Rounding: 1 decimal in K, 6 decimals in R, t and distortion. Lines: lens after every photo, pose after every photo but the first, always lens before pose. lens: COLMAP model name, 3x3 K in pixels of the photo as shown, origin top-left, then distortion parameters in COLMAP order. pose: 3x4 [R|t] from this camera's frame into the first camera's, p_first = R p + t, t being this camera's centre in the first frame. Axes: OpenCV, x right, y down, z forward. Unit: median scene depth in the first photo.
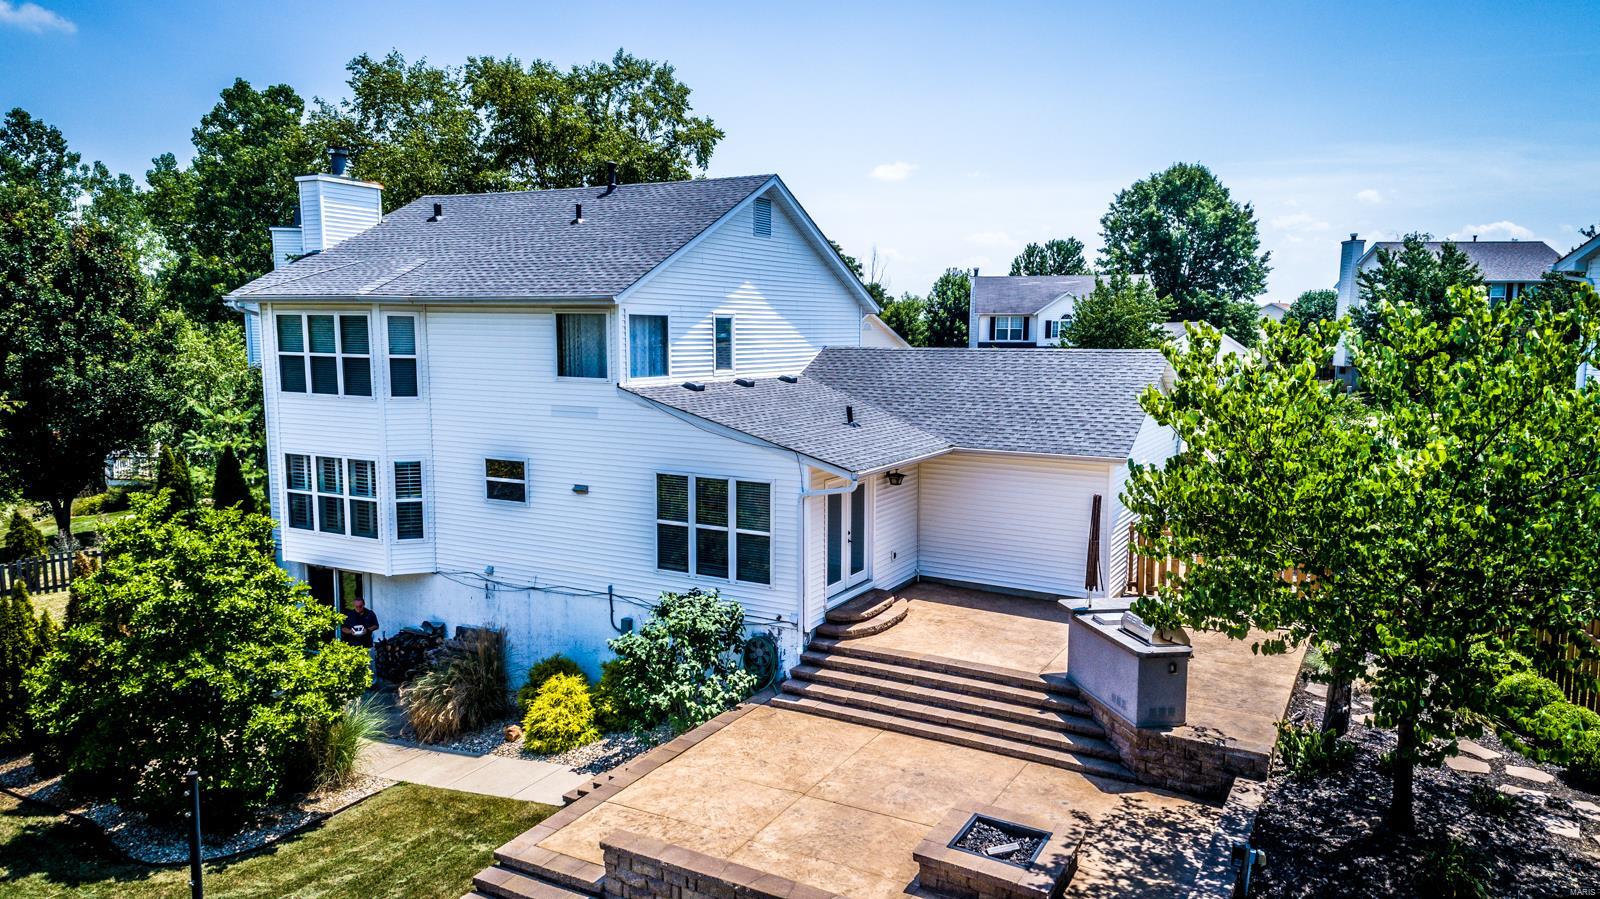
lens RADIAL K [[1047.2, 0, 799.4], [0, 1047.2, 456.3], [0, 0, 1]] dist [0.184650, -0.174665]
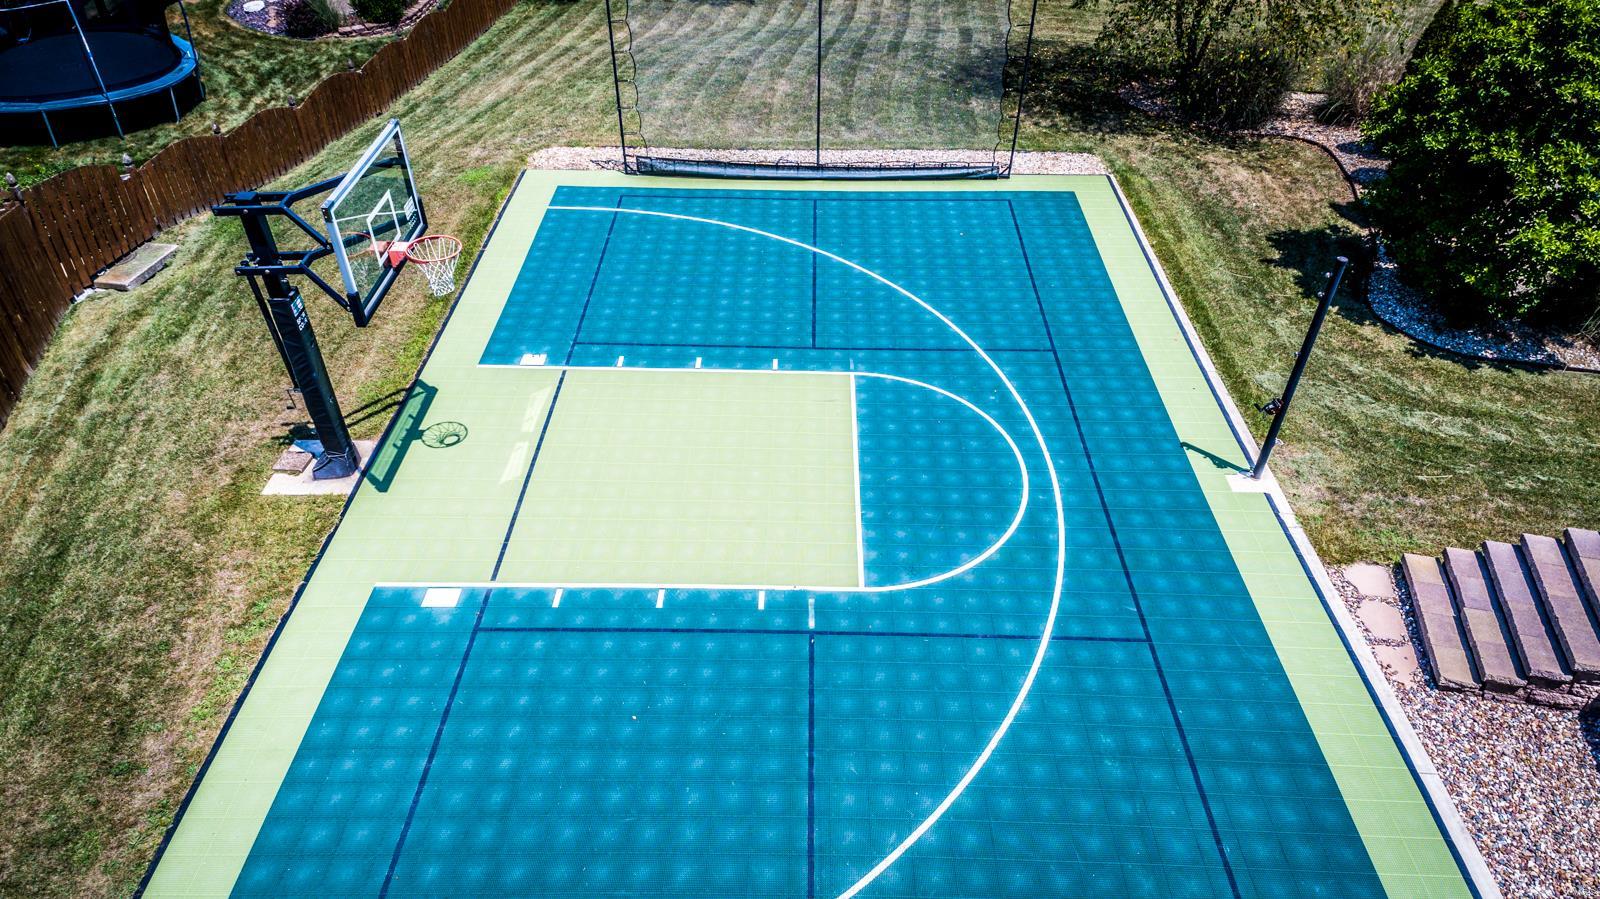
lens RADIAL K [[1047.2, 0, 799.4], [0, 1047.2, 456.3], [0, 0, 1]] dist [0.184650, -0.174665]
pose [[0.282152, 0.607446, -0.742563, 0.085694], [-0.128072, 0.790932, 0.598351, -0.057544], [0.950783, -0.073724, 0.300960, 0.135378]]
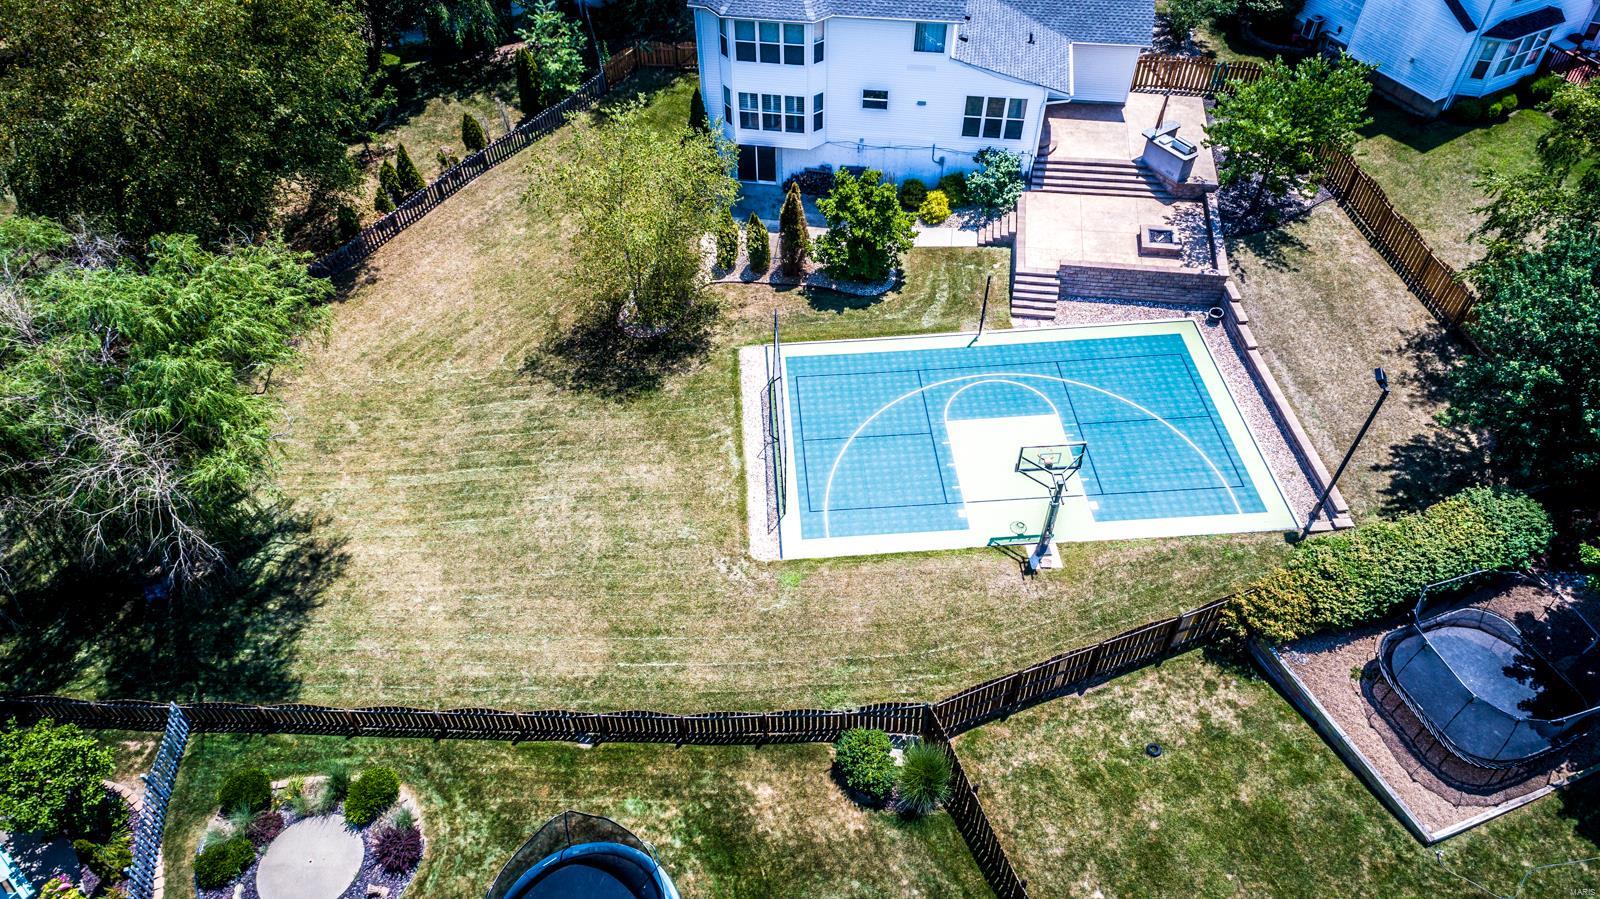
lens RADIAL K [[1047.2, 0, 799.4], [0, 1047.2, 456.3], [0, 0, 1]] dist [0.184650, -0.174665]
pose [[0.933610, -0.270175, 0.235323, -1.311821], [0.053468, 0.754502, 0.654117, -0.988283], [-0.354278, -0.598108, 0.718856, -1.041775]]
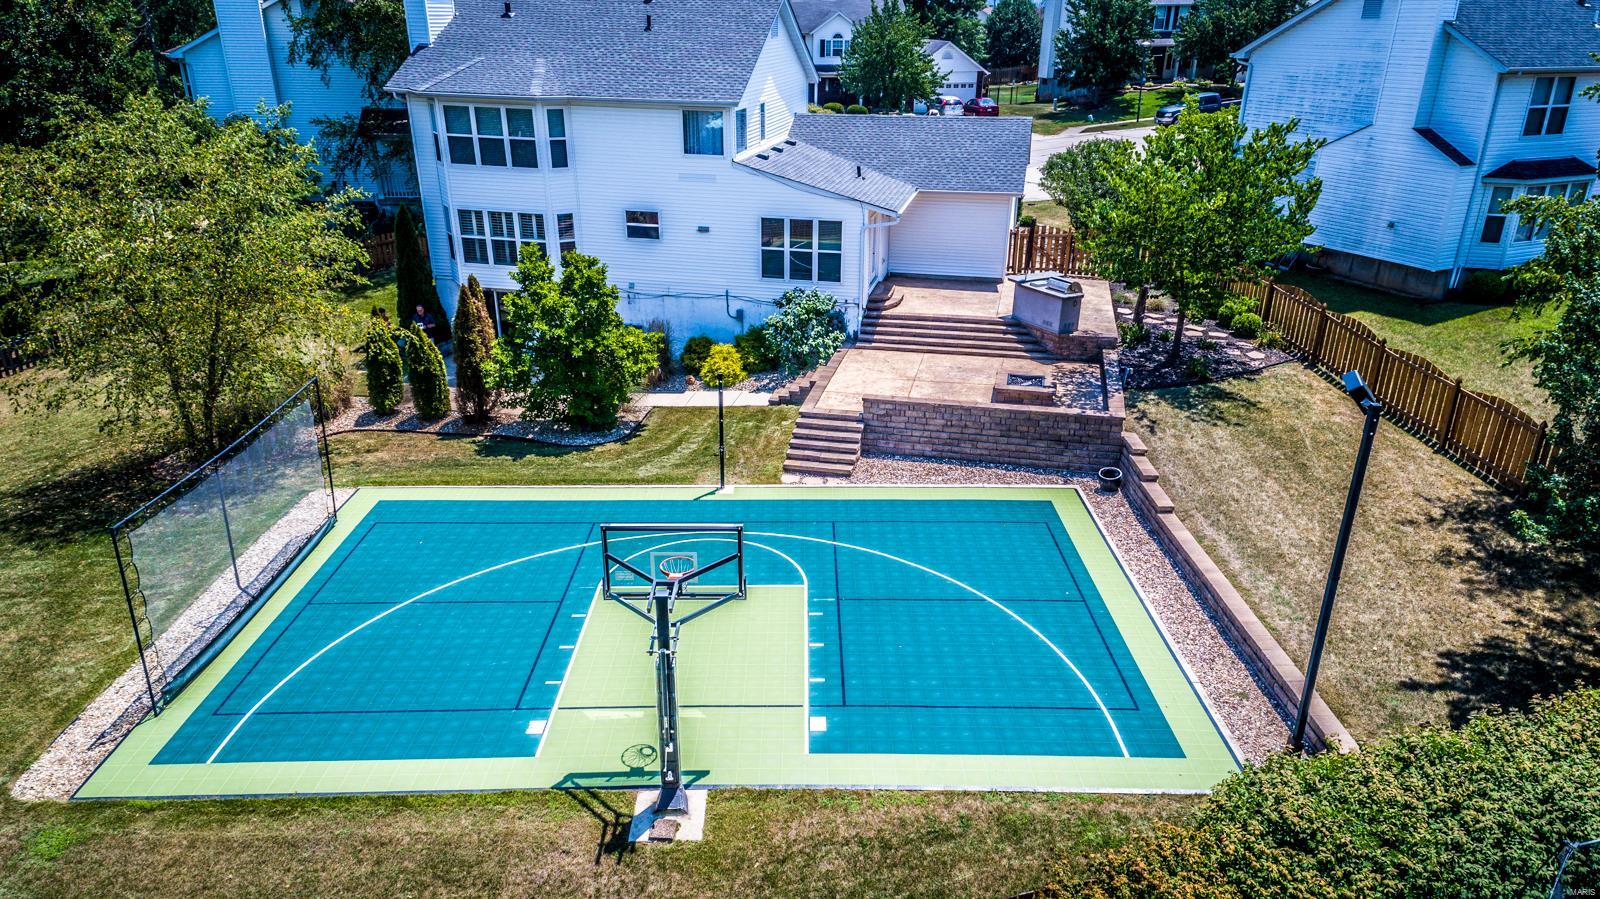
lens RADIAL K [[1047.2, 0, 799.4], [0, 1047.2, 456.3], [0, 0, 1]] dist [0.184650, -0.174665]
pose [[0.957280, -0.111424, 0.266832, -0.603024], [0.034321, 0.960036, 0.277765, -0.087726], [-0.287118, -0.256741, 0.922848, -0.663351]]
